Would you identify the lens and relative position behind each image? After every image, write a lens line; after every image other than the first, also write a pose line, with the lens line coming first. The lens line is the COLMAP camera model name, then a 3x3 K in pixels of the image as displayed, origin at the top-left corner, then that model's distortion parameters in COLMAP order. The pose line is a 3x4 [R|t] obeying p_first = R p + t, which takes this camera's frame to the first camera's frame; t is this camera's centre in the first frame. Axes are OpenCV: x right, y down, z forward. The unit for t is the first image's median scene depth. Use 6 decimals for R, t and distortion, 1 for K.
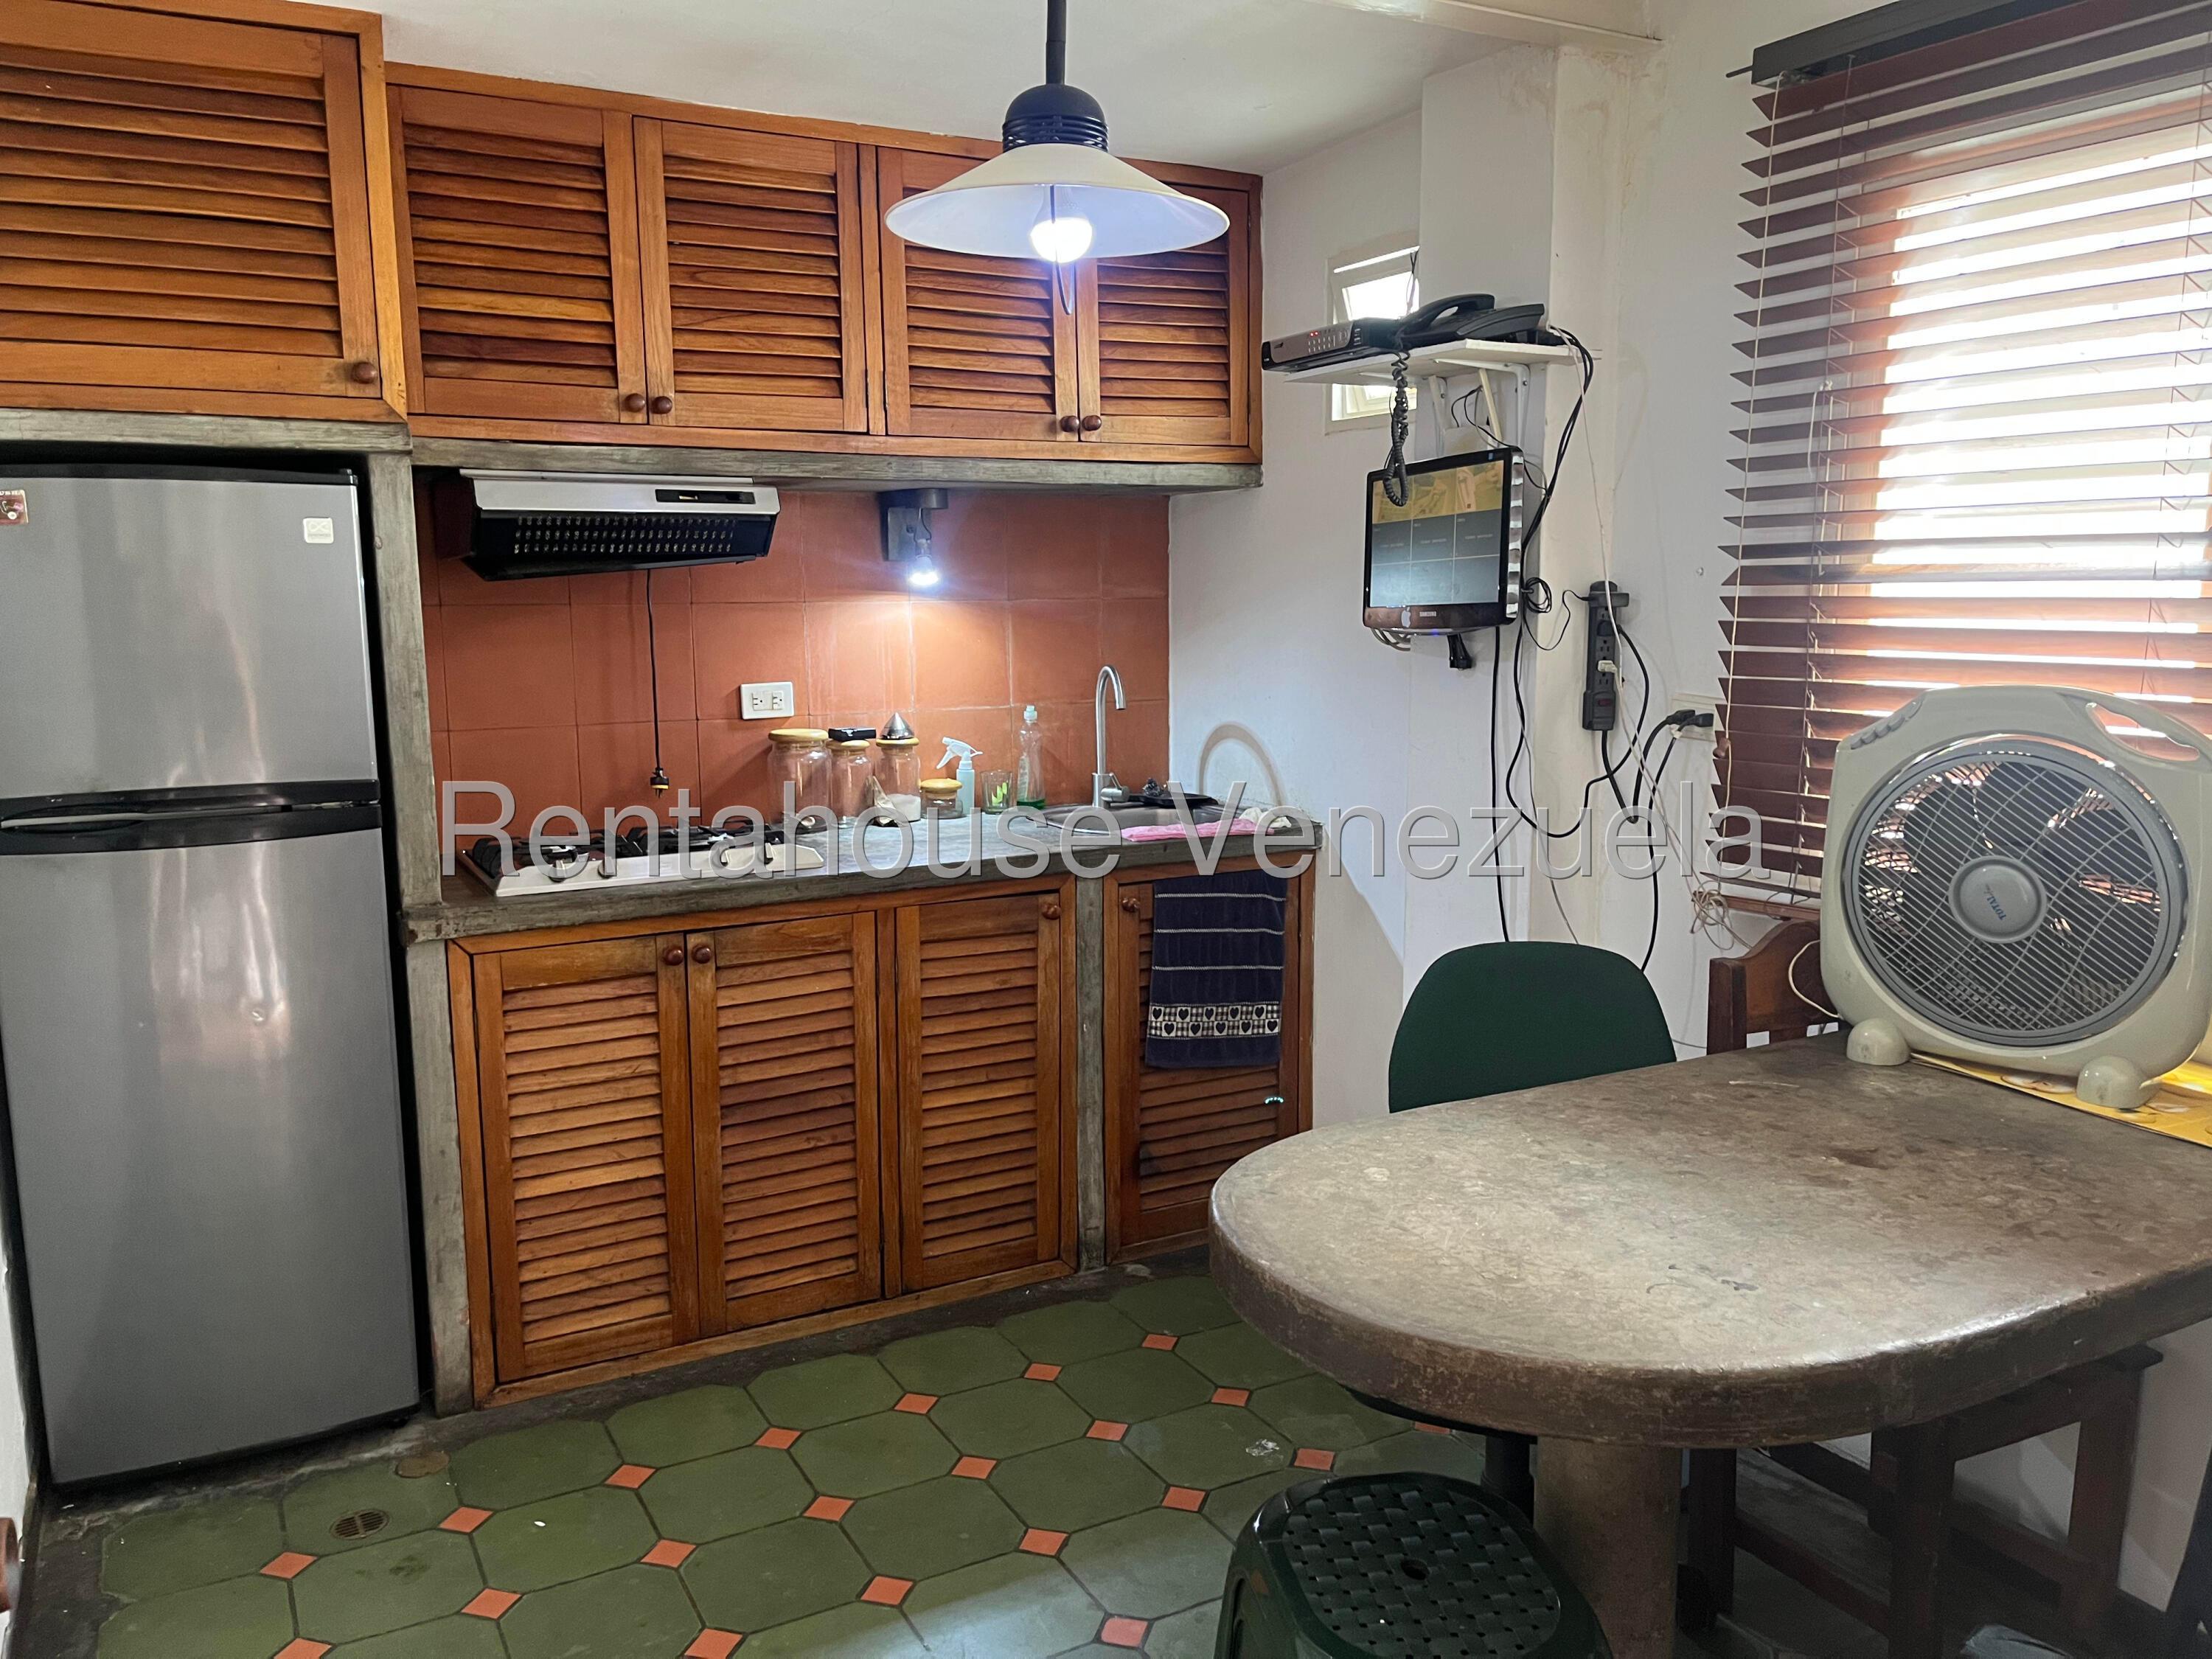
lens RADIAL K [[1672.0, 0, 1095.7], [0, 1672.0, 828.5], [0, 0, 1]] dist [0.069625, -0.091121]
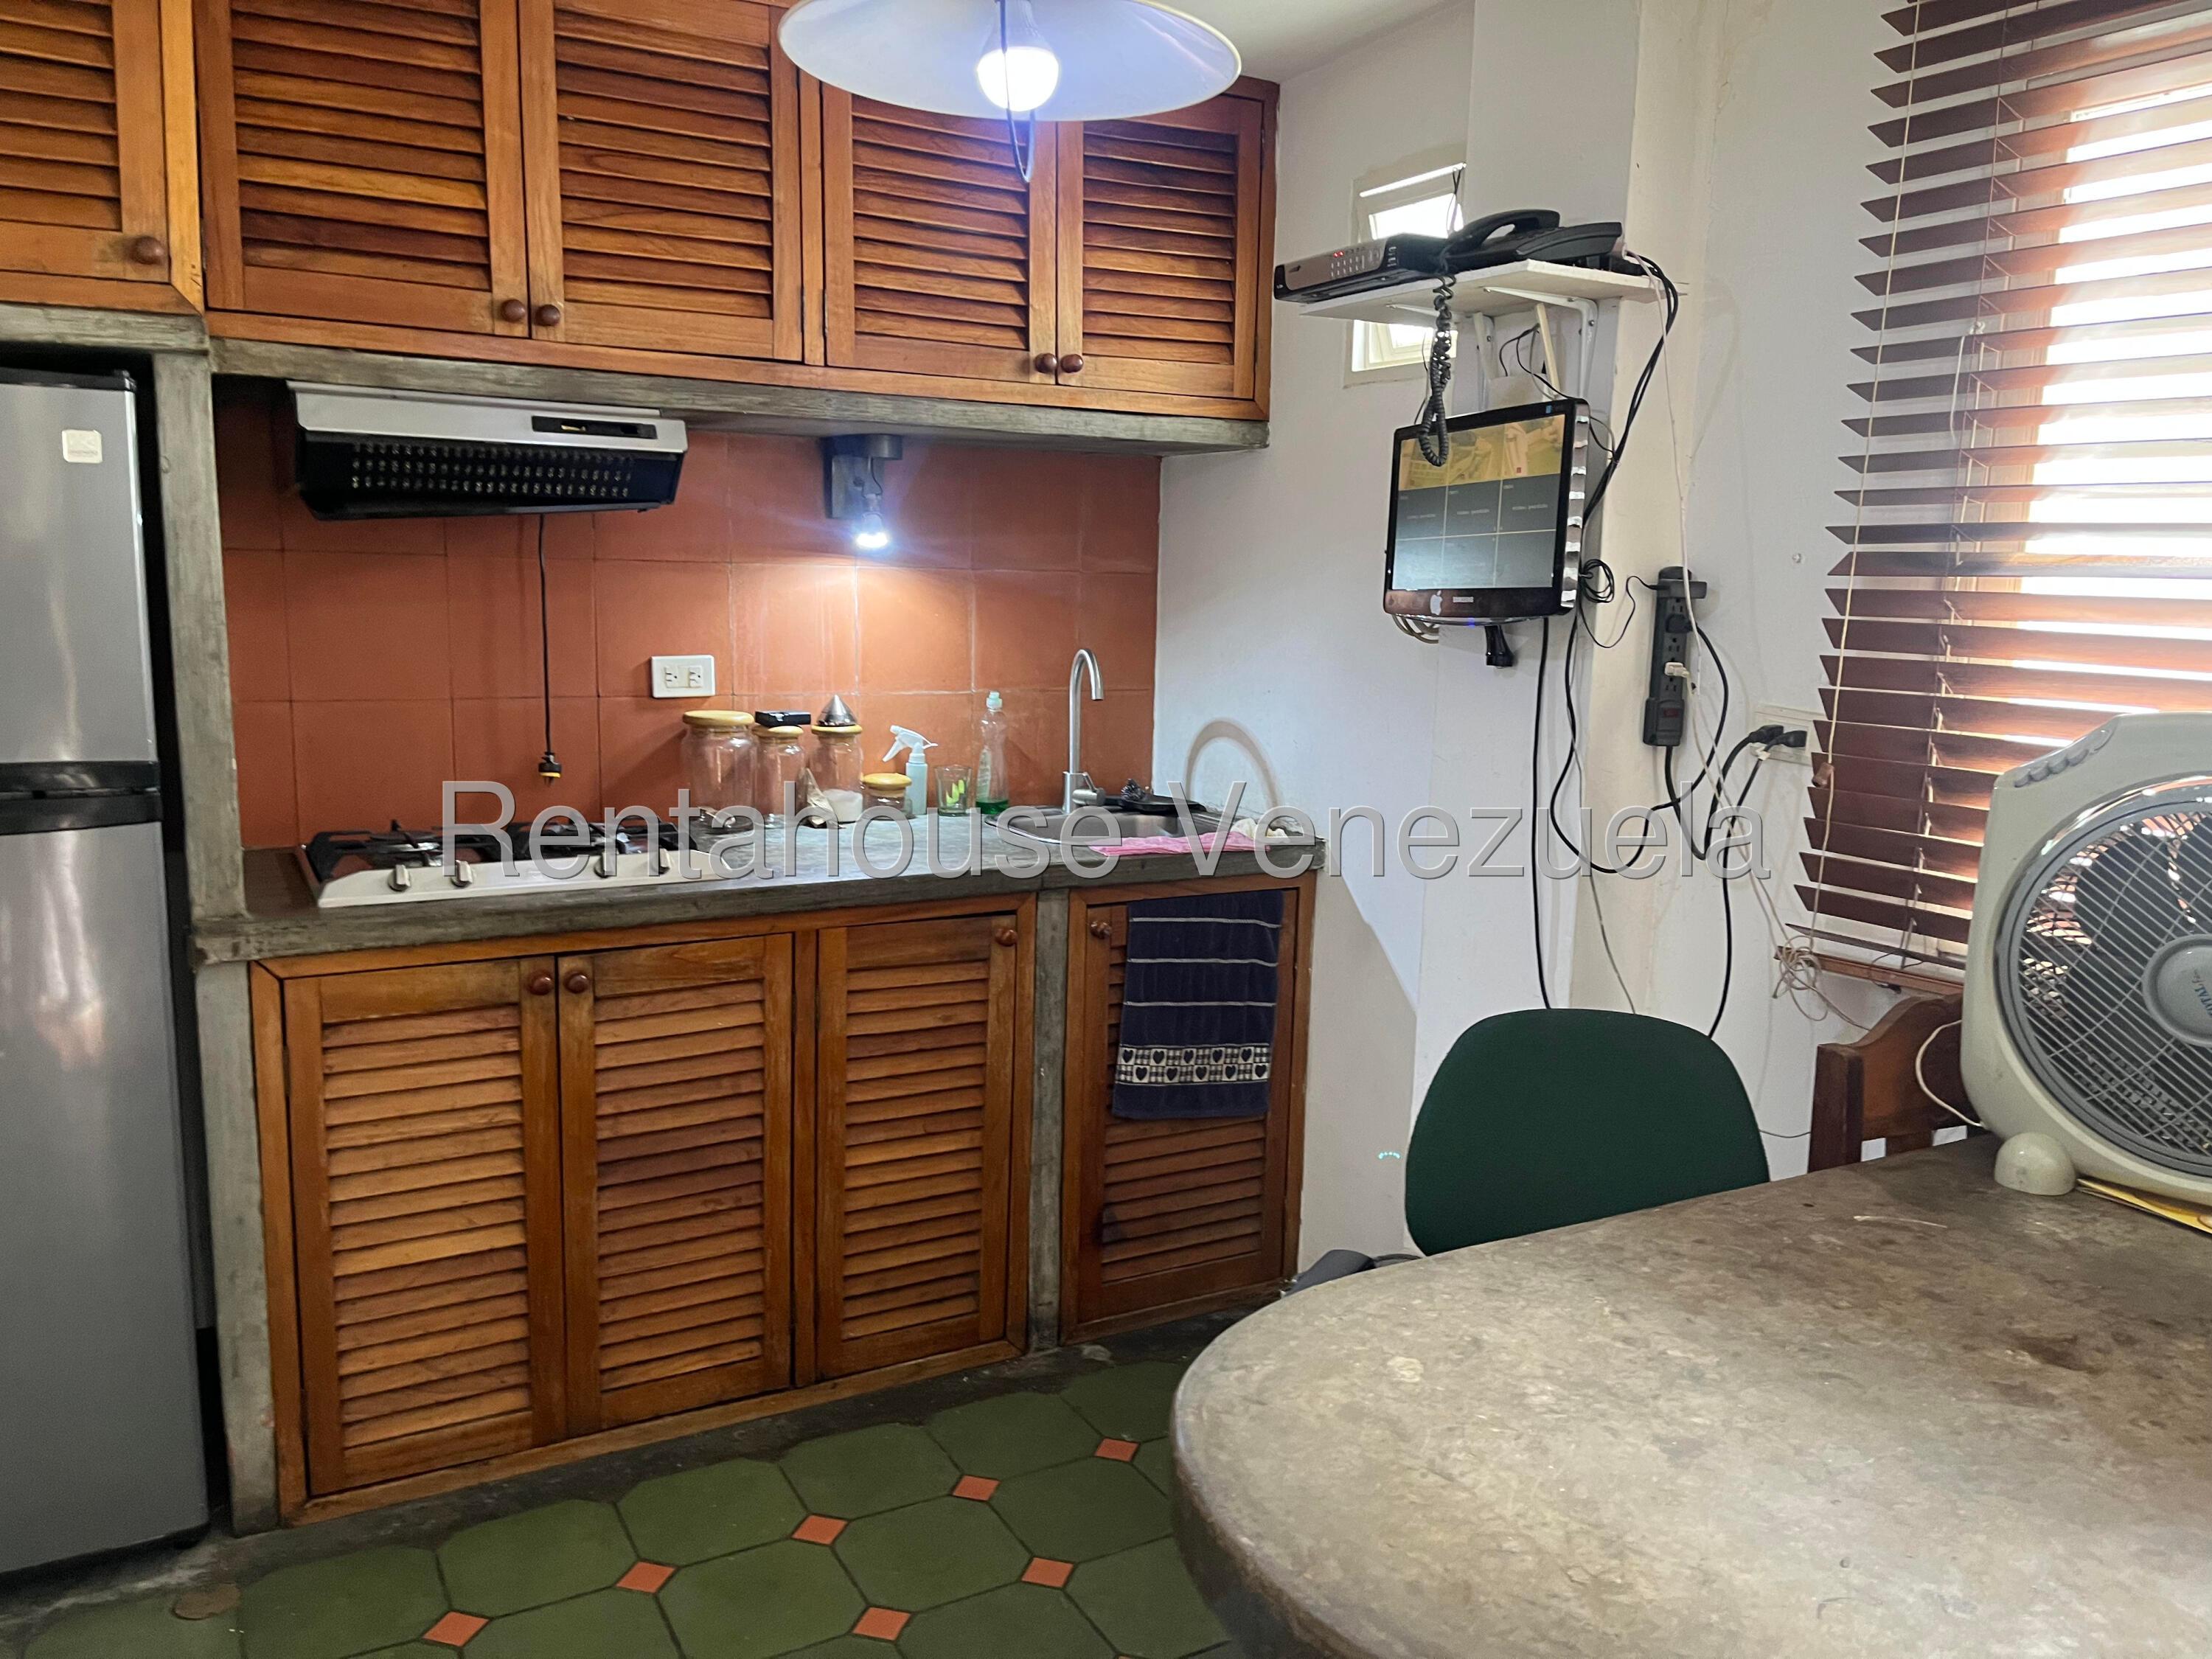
lens RADIAL K [[1672.0, 0, 1122.5], [0, 1672.0, 831.2], [0, 0, 1]] dist [0.069625, -0.091121]
pose [[0.999316, 0.030005, 0.021601, 0.014506], [-0.030249, 0.999481, 0.011058, -0.017220], [-0.021258, -0.011704, 0.999706, 0.171728]]
